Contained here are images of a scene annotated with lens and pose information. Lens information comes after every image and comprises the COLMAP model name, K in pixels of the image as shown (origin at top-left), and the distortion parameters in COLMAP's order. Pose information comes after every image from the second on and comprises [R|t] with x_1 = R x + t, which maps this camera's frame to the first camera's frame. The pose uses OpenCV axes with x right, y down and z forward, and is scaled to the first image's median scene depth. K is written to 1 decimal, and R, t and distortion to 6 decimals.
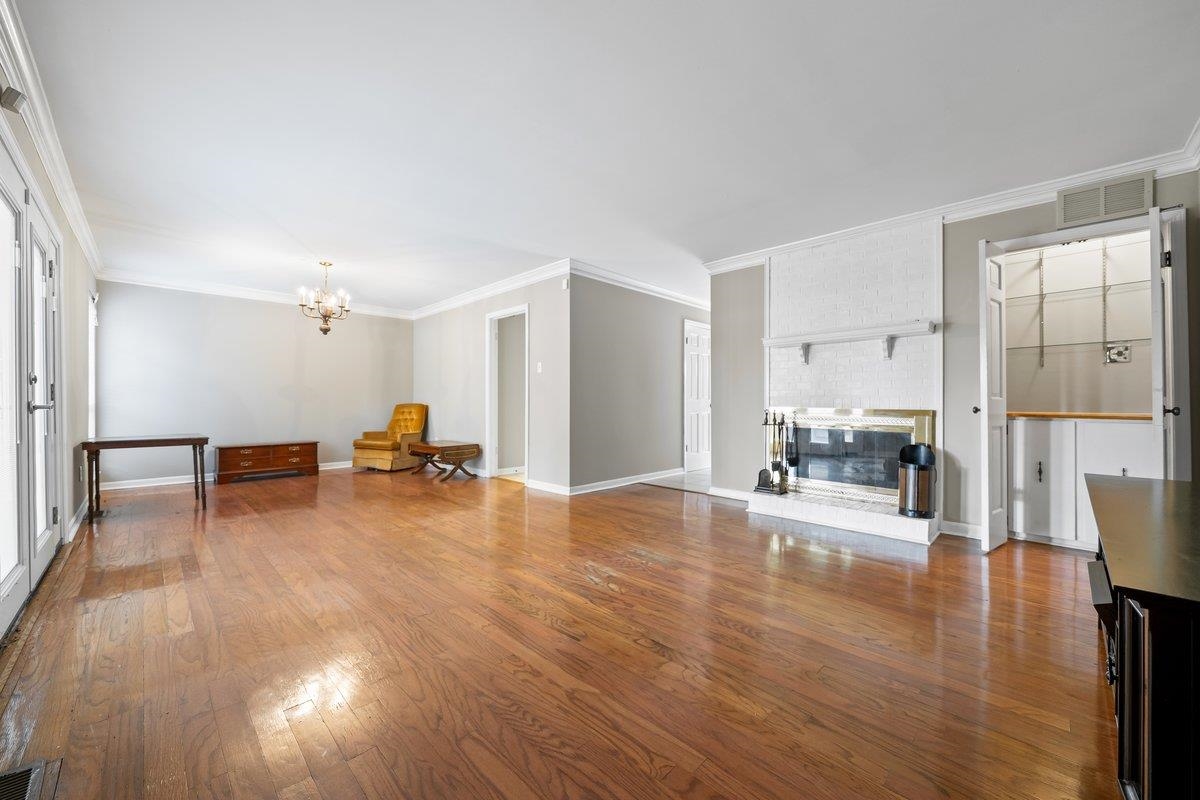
lens RADIAL K [[470.7, 0, 604.0], [0, 470.7, 407.6], [0, 0, 1]] dist [0.000752, 0.000050]
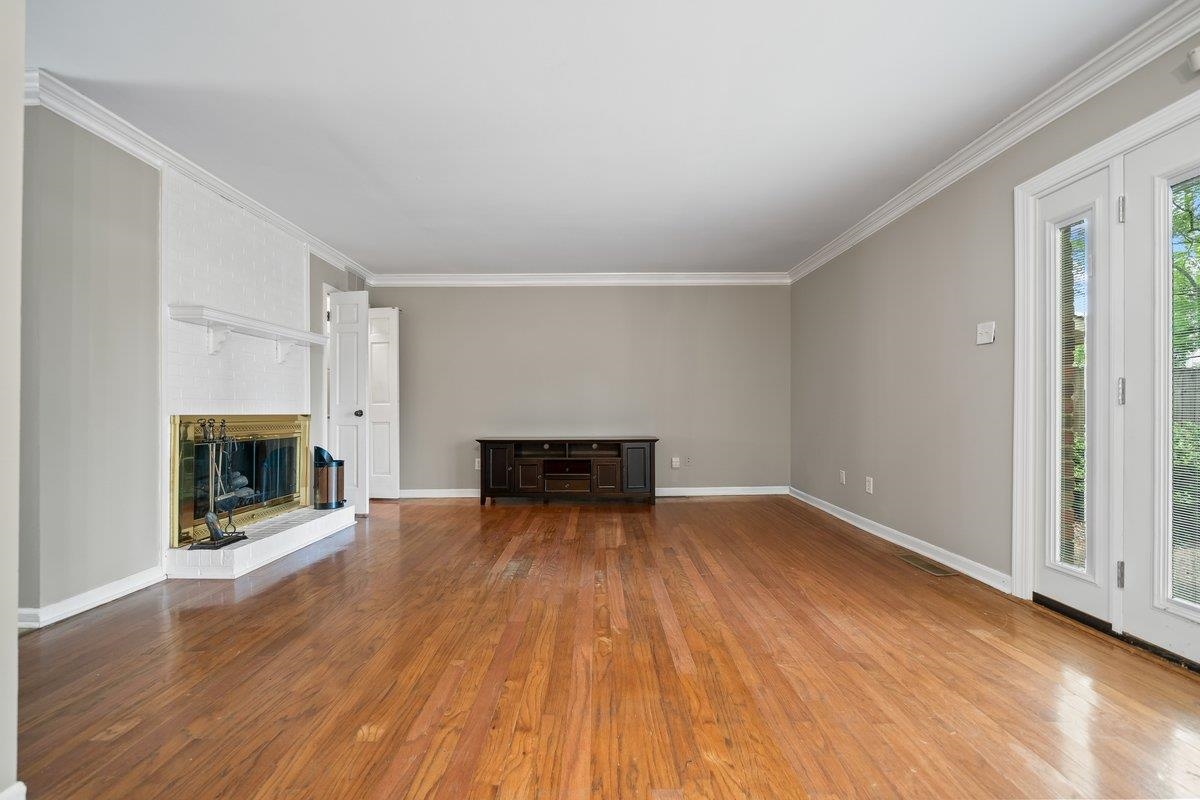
lens RADIAL K [[470.7, 0, 604.0], [0, 470.7, 407.6], [0, 0, 1]] dist [0.000752, 0.000050]
pose [[-0.710625, 0.001209, 0.703570, -0.692764], [0.007083, 0.999960, 0.005435, -0.014467], [-0.703535, 0.008845, -0.710605, 1.530700]]
